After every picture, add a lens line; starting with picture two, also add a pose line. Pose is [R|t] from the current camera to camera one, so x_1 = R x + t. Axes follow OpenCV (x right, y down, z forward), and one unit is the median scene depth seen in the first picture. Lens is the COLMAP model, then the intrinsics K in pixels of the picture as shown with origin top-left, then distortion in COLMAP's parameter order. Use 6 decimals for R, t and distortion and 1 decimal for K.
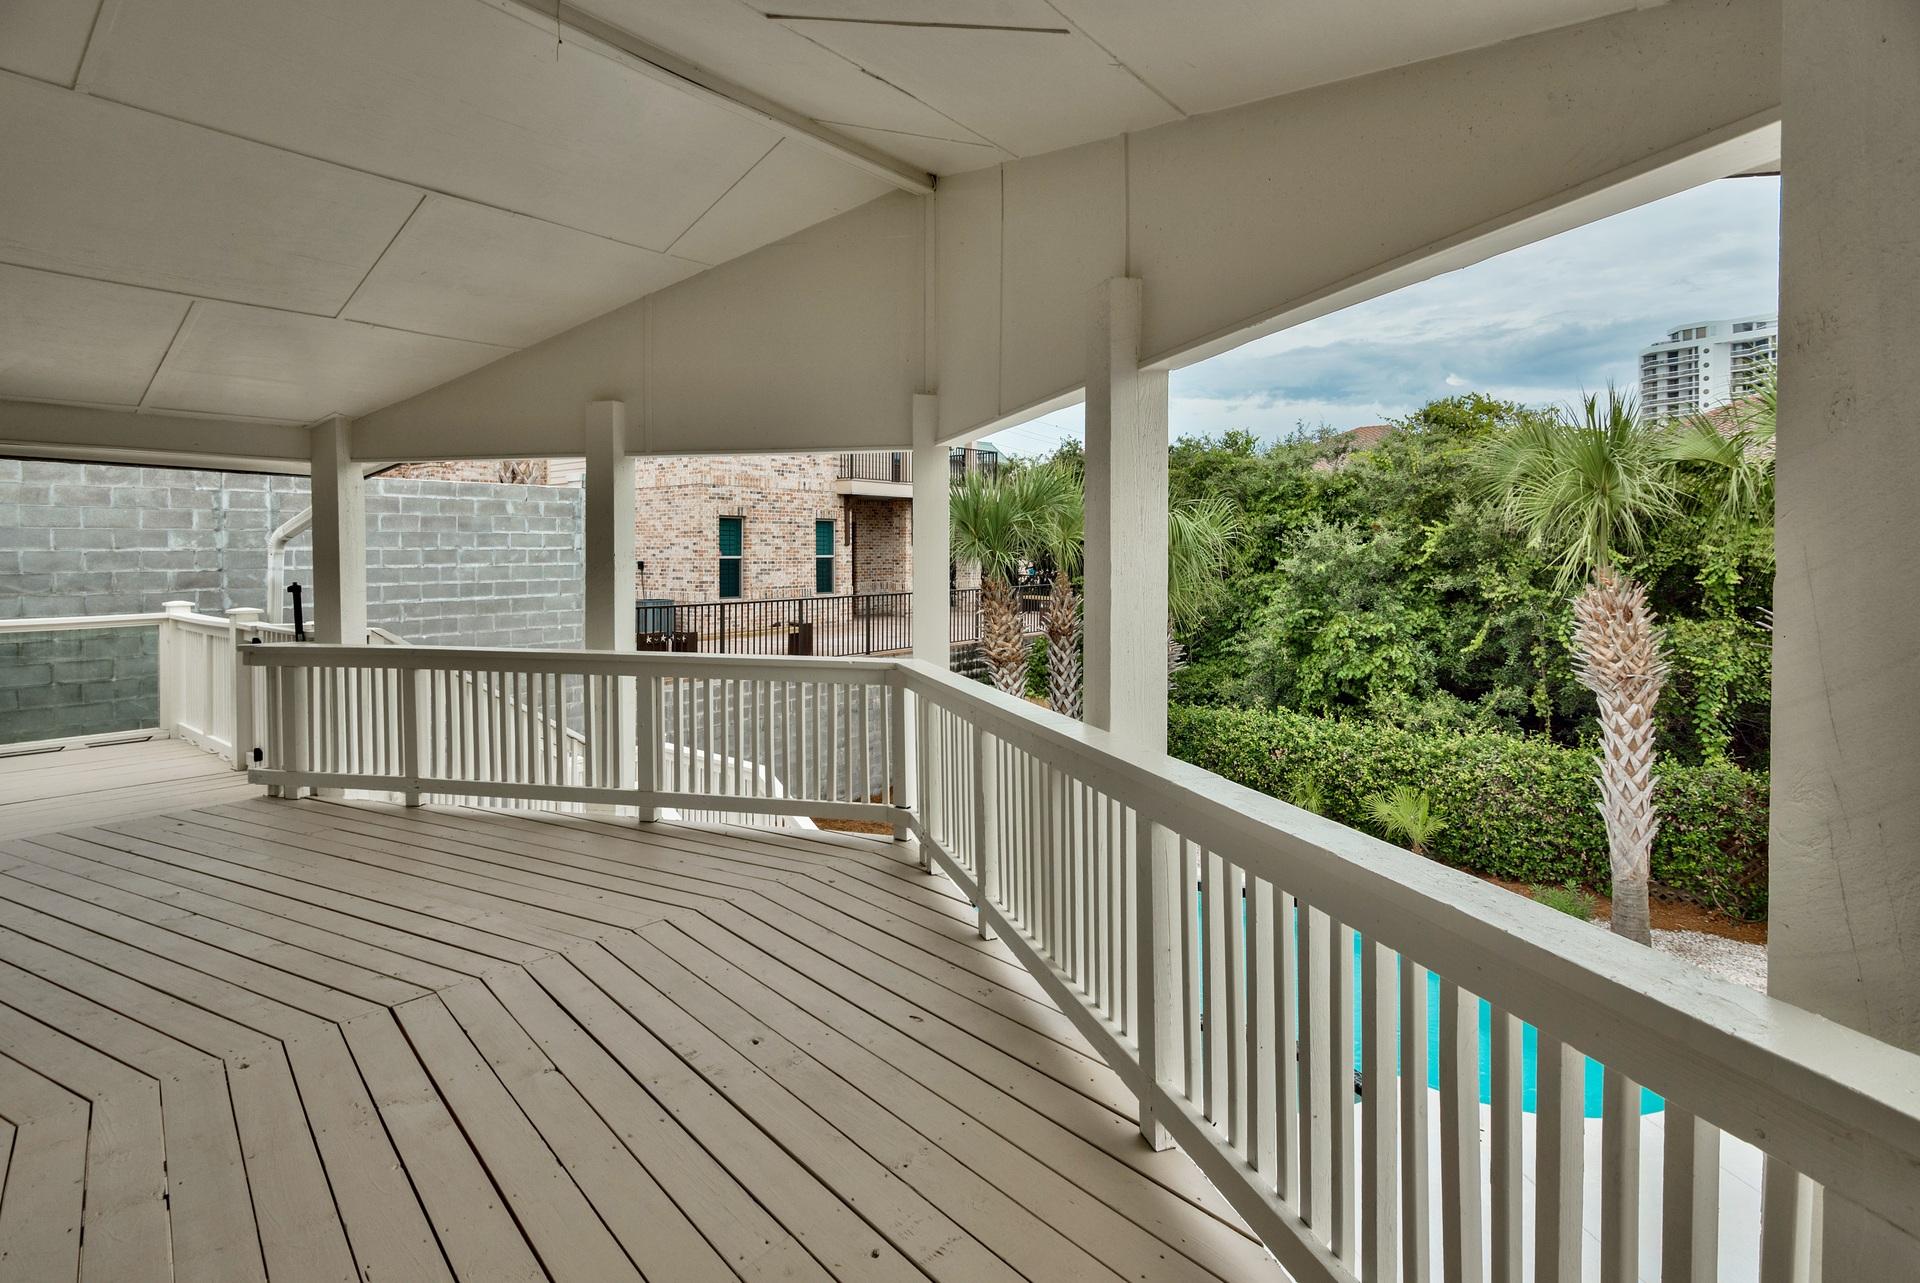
lens RADIAL K [[964.2, 0, 977.2], [0, 964.2, 564.7], [0, 0, 1]] dist [-0.007017, 0.001727]
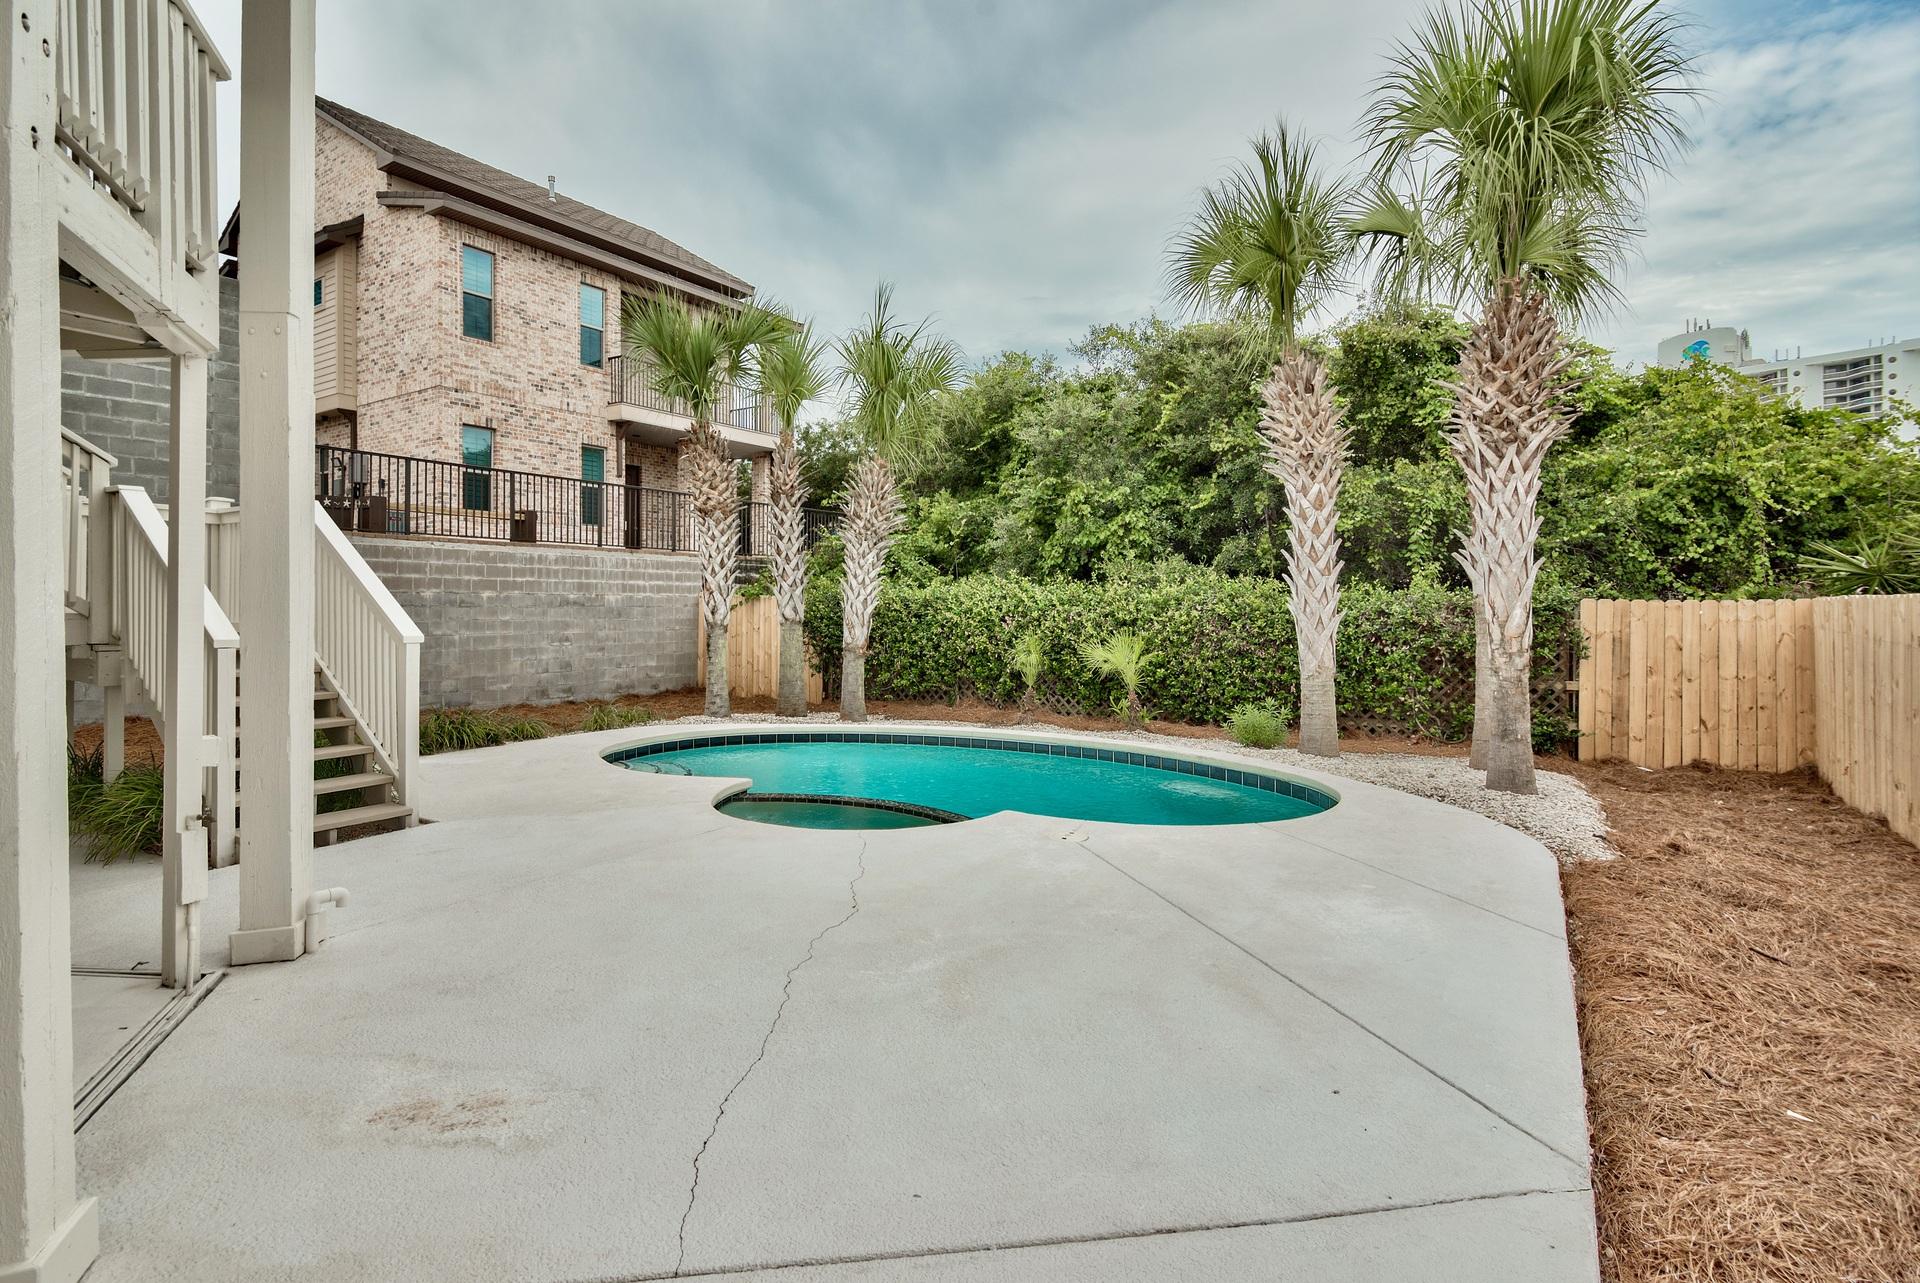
lens RADIAL K [[964.2, 0, 910.9], [0, 964.2, 564.7], [0, 0, 1]] dist [-0.007017, 0.001727]
pose [[0.996219, 0.008364, 0.086475, 0.135280], [-0.006576, 0.999759, -0.020949, 0.163647], [-0.086630, 0.020301, 0.996034, 0.060609]]
